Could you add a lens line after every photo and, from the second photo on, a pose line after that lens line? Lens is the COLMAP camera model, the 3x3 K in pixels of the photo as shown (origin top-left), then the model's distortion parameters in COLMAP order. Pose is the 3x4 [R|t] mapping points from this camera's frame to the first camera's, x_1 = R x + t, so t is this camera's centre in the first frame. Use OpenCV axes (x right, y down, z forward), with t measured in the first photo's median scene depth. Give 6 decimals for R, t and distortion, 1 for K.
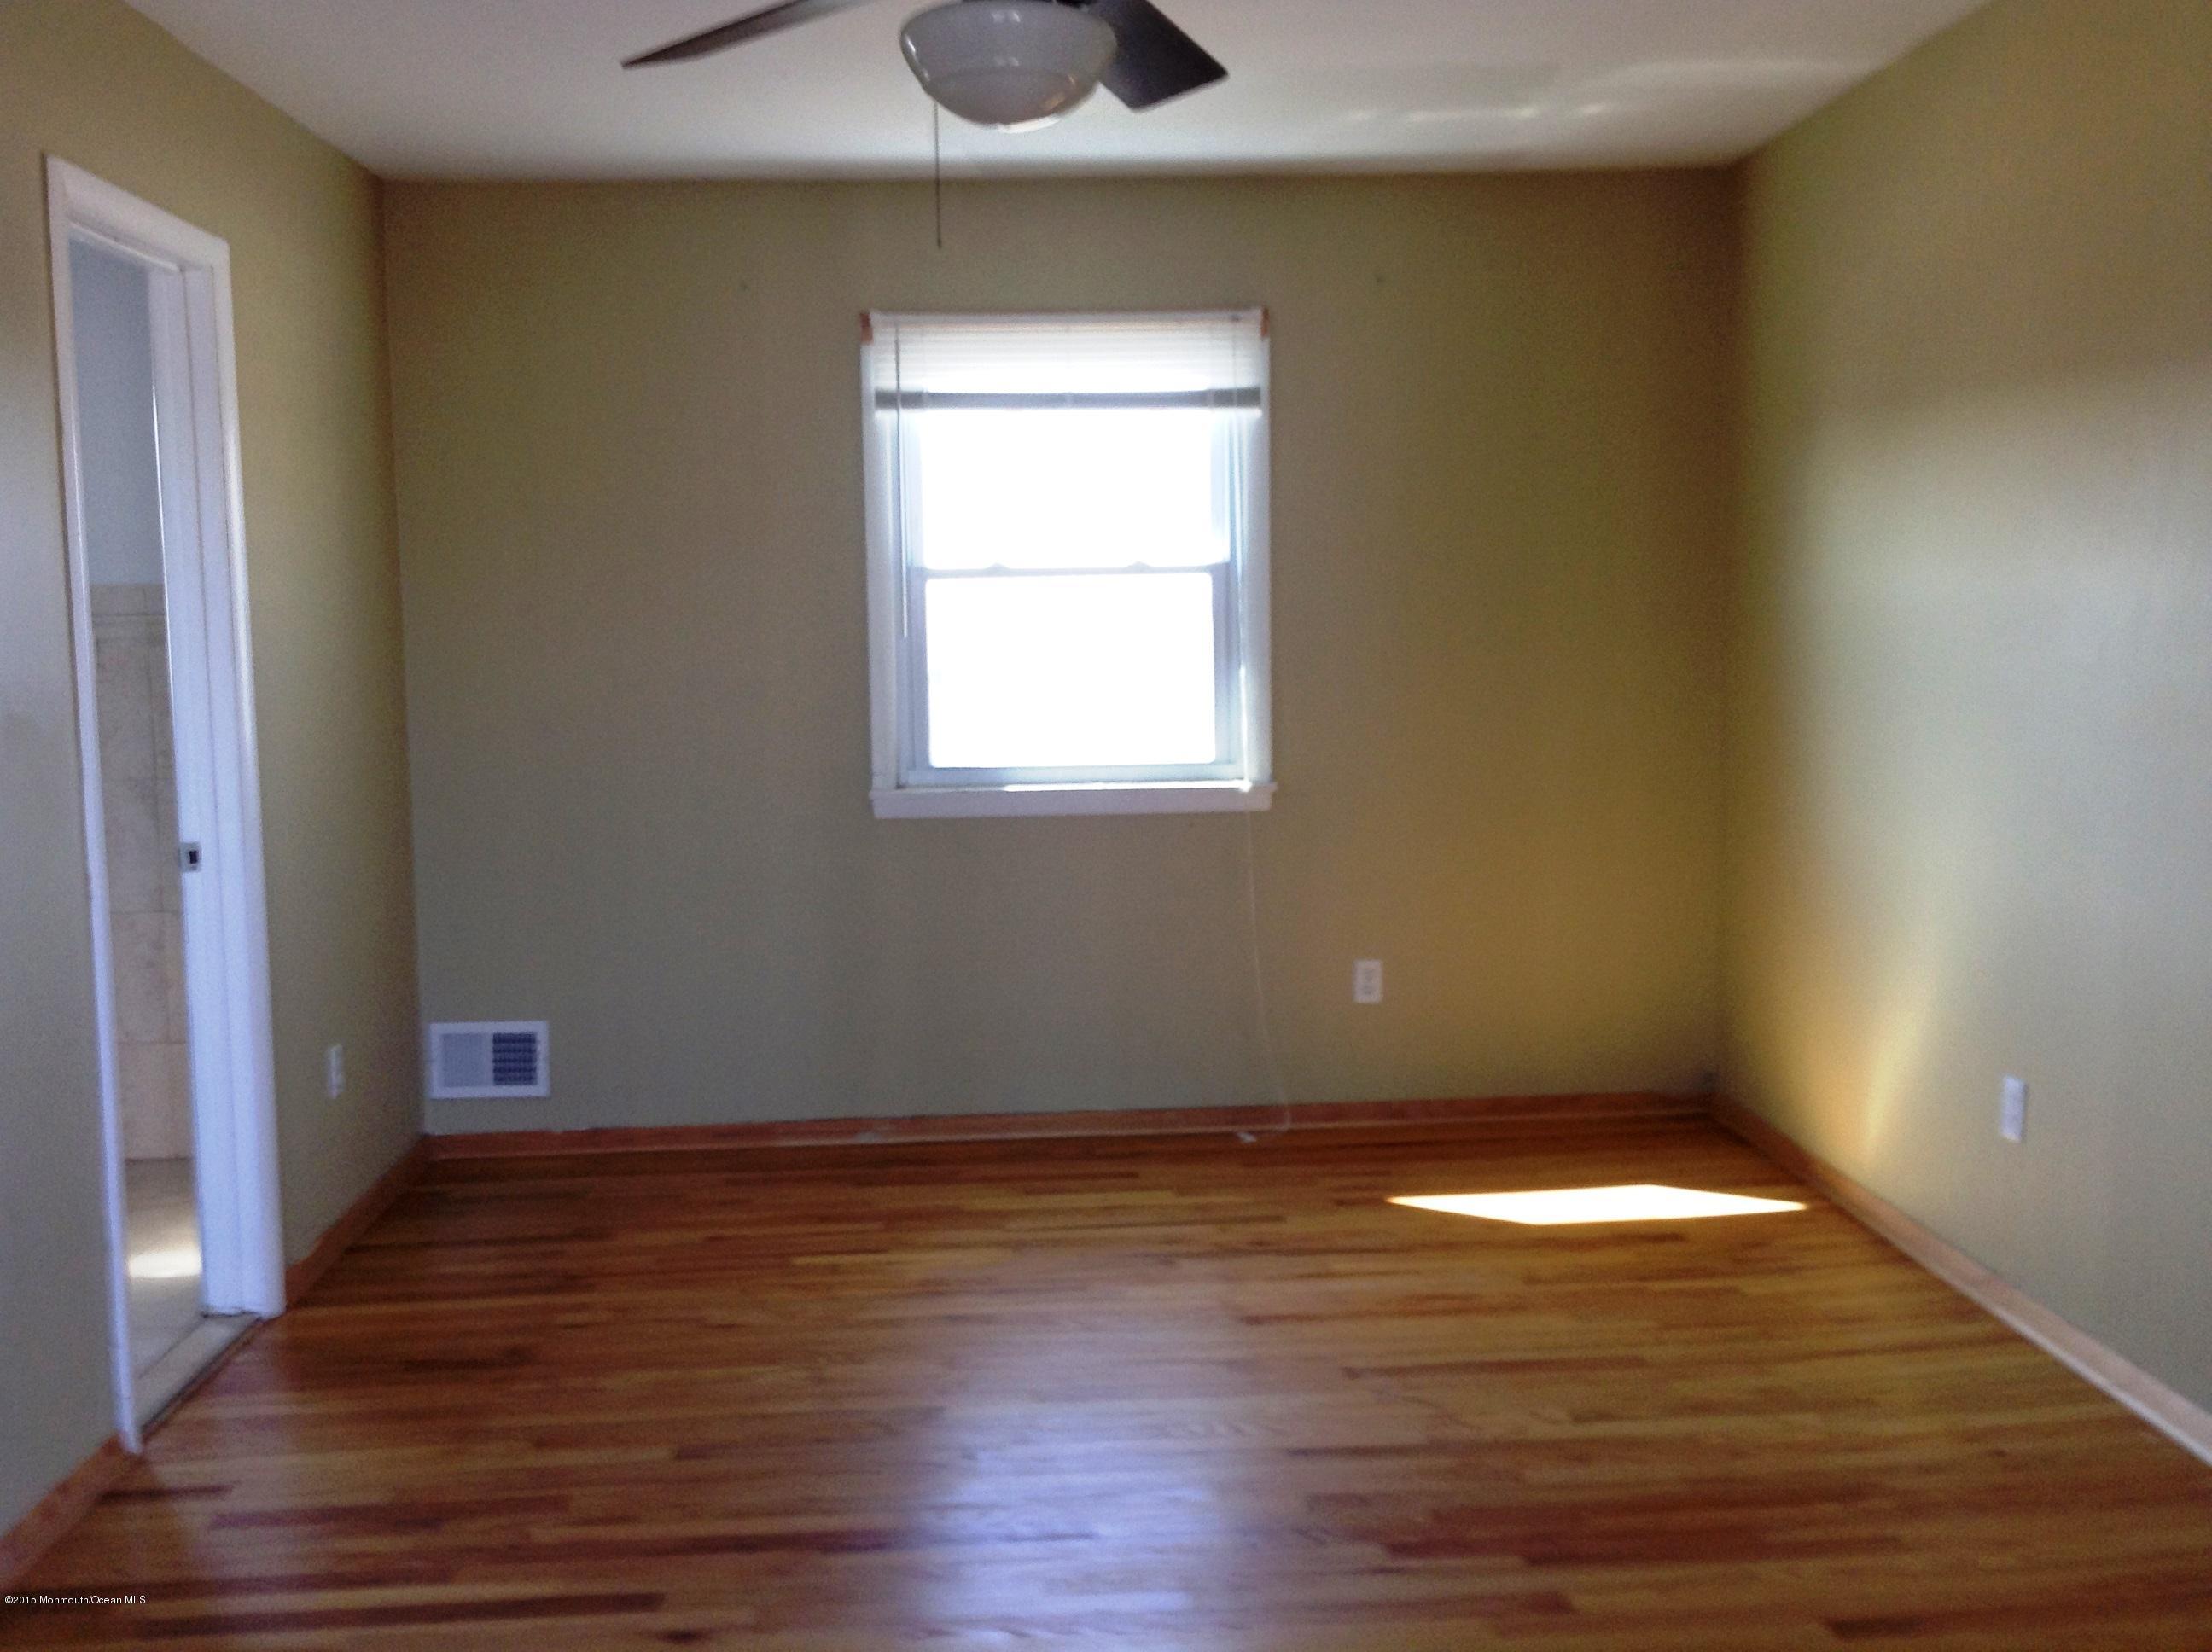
lens RADIAL K [[2024.0, 0, 1106.0], [0, 2024.0, 826.0], [0, 0, 1]] dist [0.153835, -0.333380]
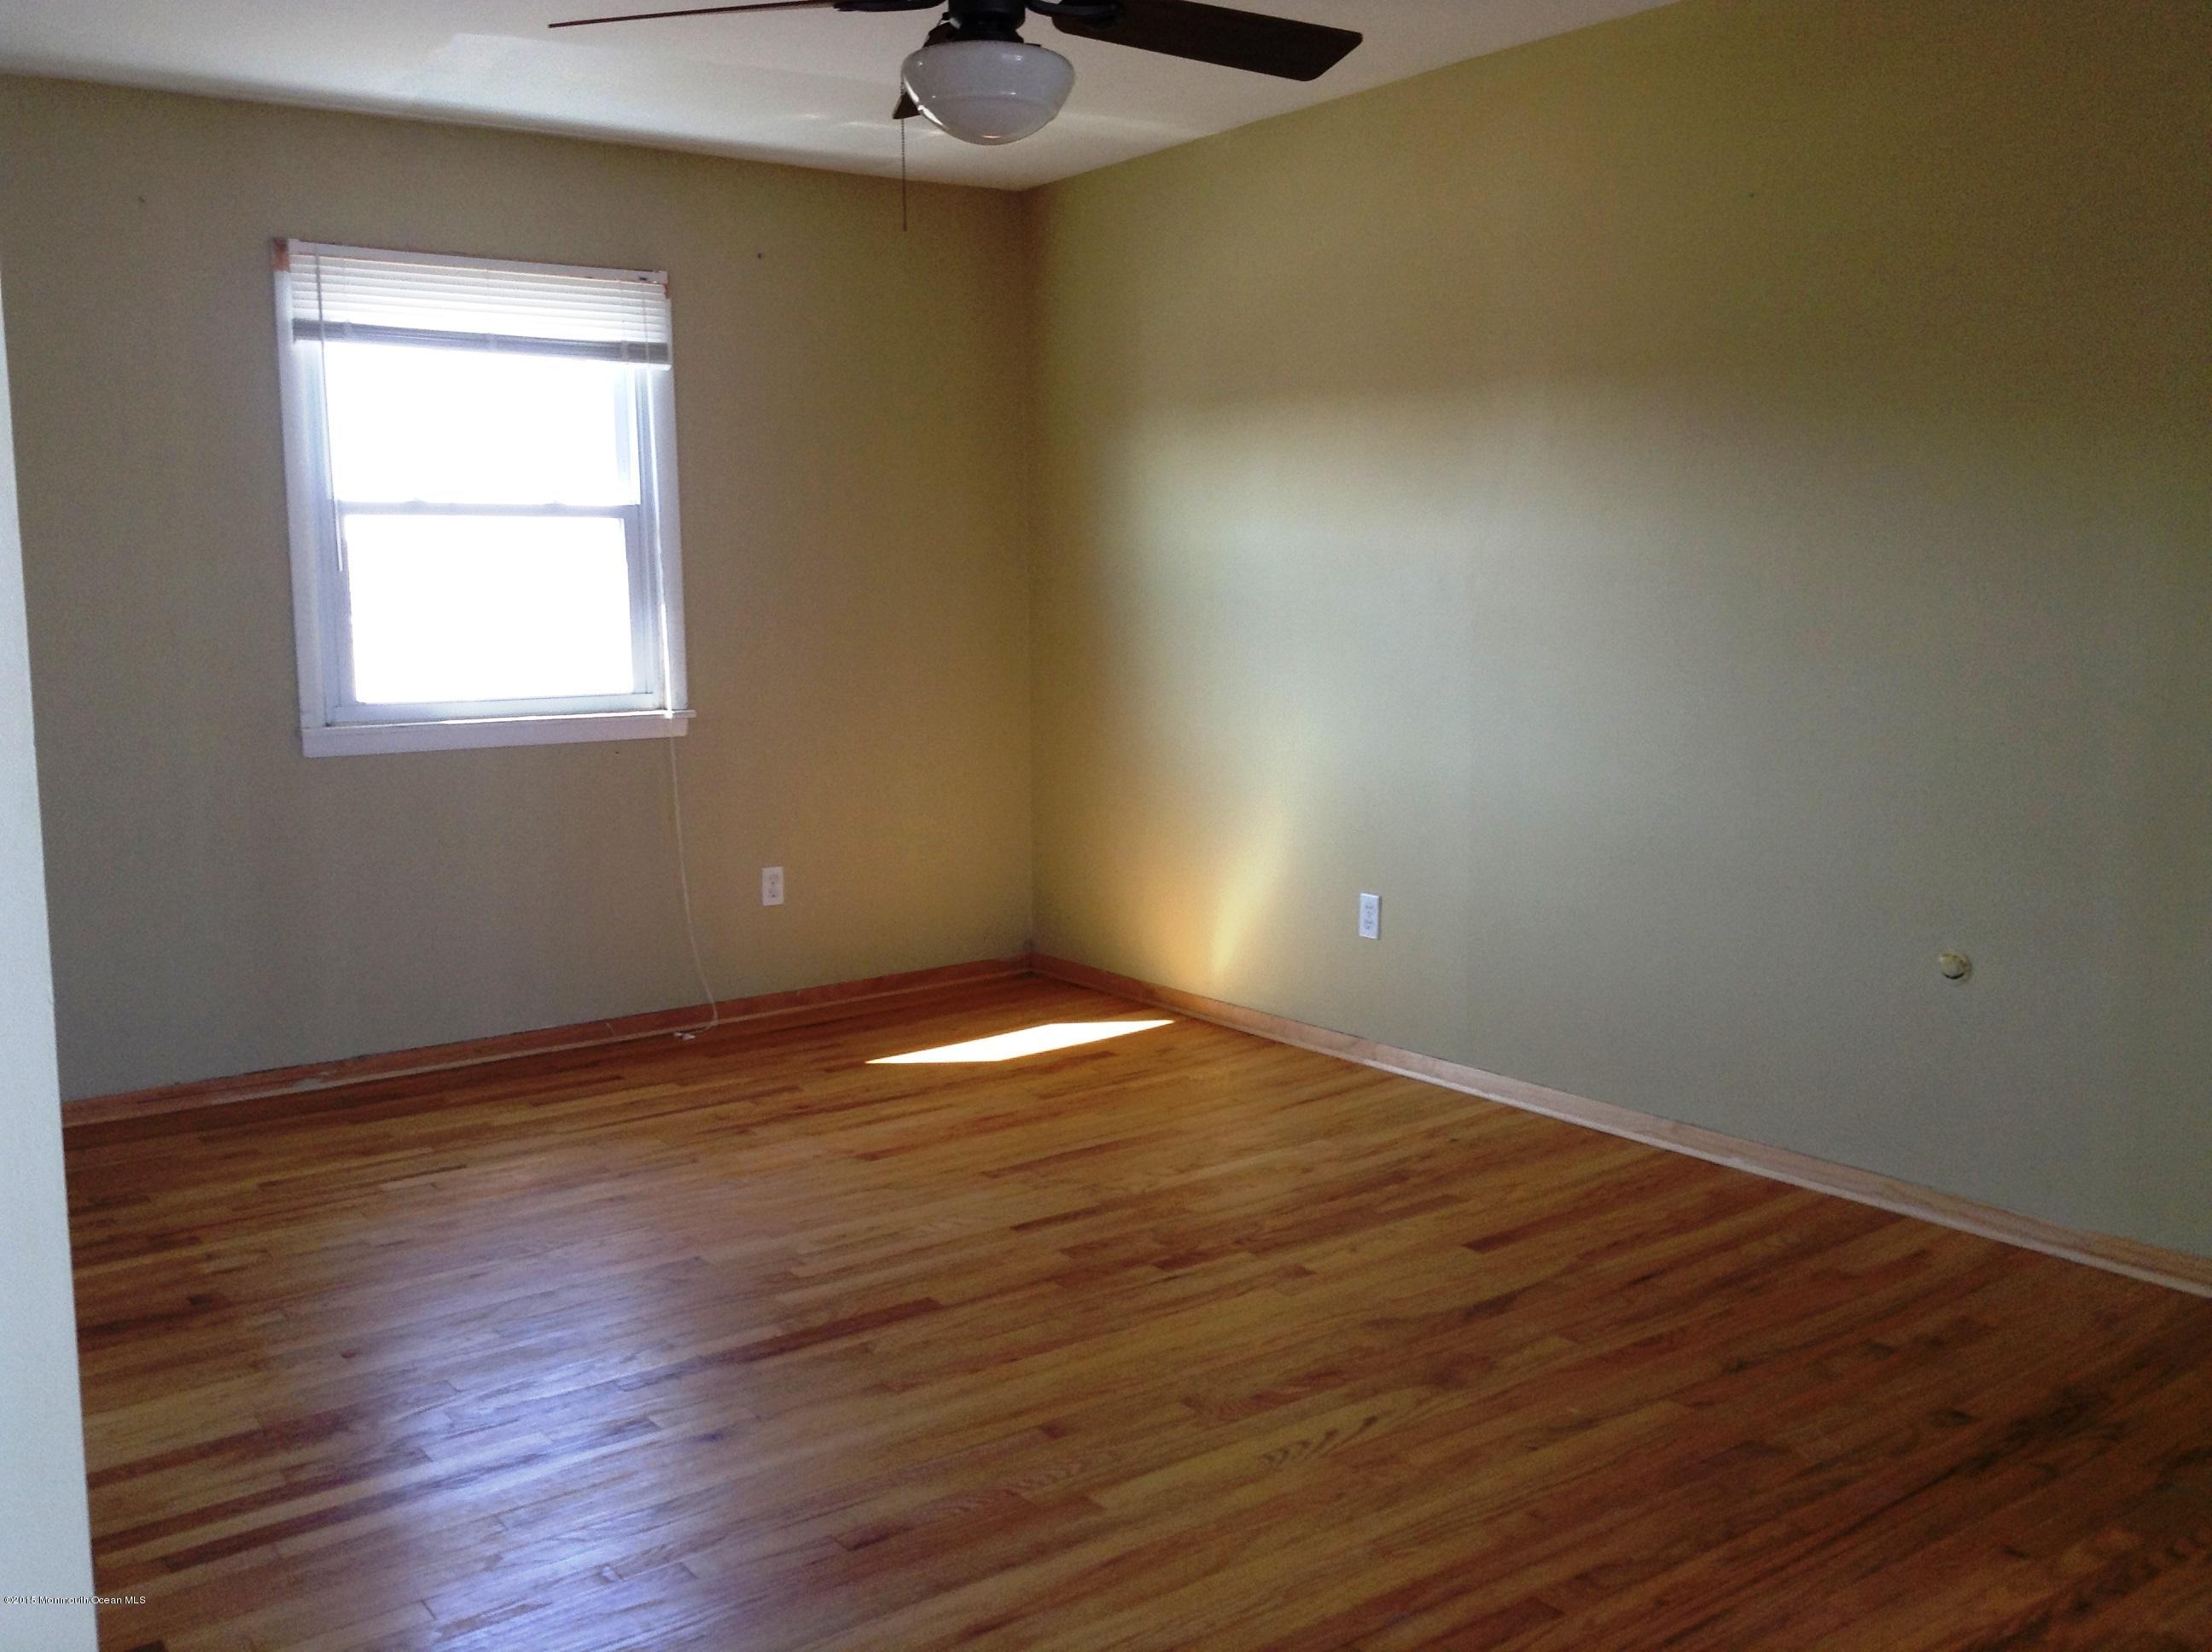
lens RADIAL K [[2024.0, 0, 1106.0], [0, 2024.0, 826.0], [0, 0, 1]] dist [0.153835, -0.333380]
pose [[0.836684, -0.060452, 0.544339, -0.335738], [0.049801, 0.998170, 0.034306, 0.014571], [-0.545417, -0.001595, 0.838163, -0.040456]]
